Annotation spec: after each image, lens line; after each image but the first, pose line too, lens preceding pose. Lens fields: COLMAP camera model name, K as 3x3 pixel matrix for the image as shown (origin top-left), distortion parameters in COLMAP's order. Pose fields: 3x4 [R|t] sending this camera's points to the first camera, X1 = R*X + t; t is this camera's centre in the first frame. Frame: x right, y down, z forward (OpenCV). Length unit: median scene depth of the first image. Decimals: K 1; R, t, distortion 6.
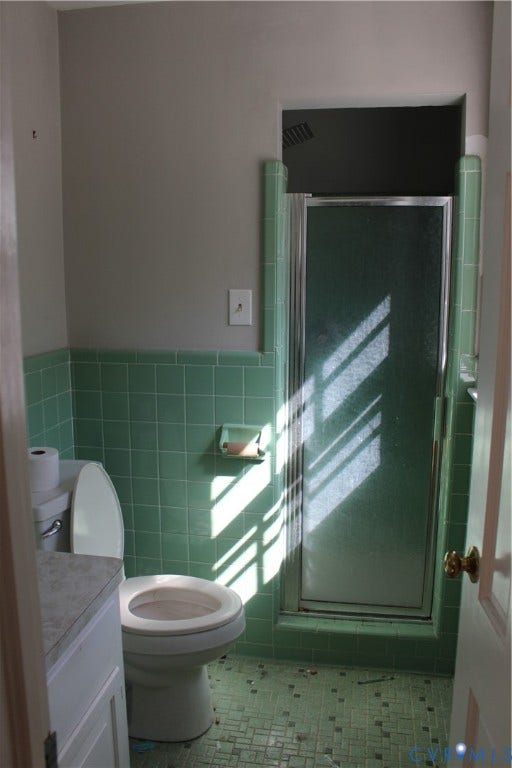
lens RADIAL K [[644.1, 0, 256.2], [0, 644.1, 386.4], [0, 0, 1]] dist [-0.103611, 0.016589]
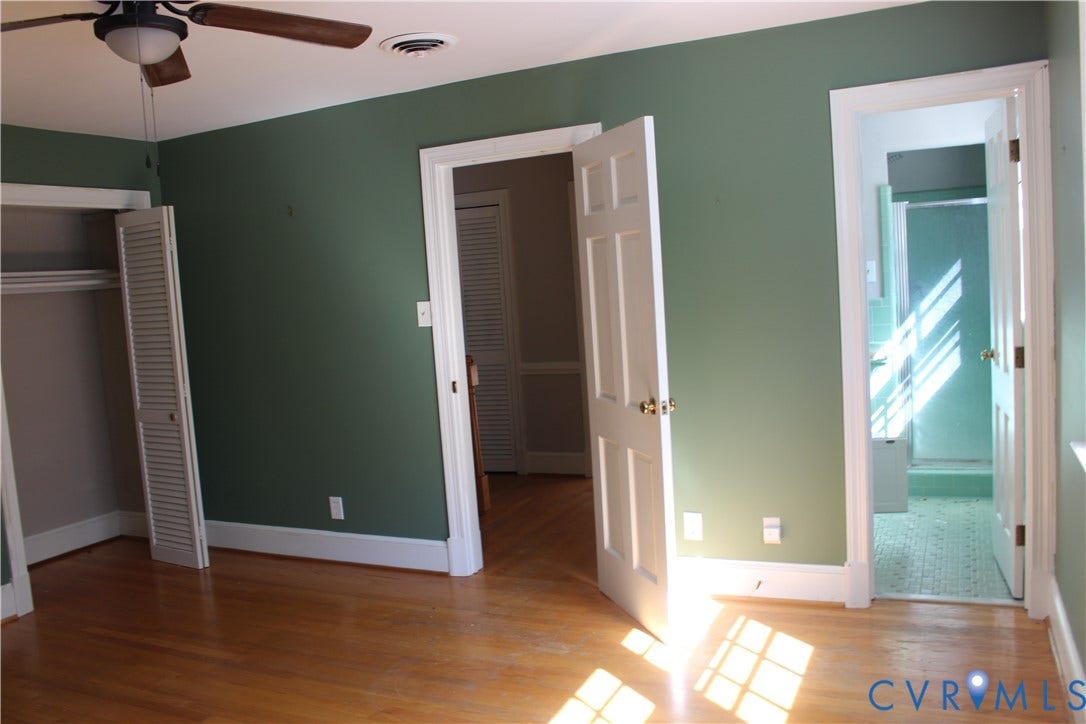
lens RADIAL K [[910.7, 0, 542.5], [0, 910.7, 367.0], [0, 0, 1]] dist [-0.103611, 0.016589]
pose [[0.964603, -0.044731, -0.259886, -0.238192], [0.030933, 0.997898, -0.056947, 0.225329], [0.261887, 0.046893, 0.963959, -1.425233]]
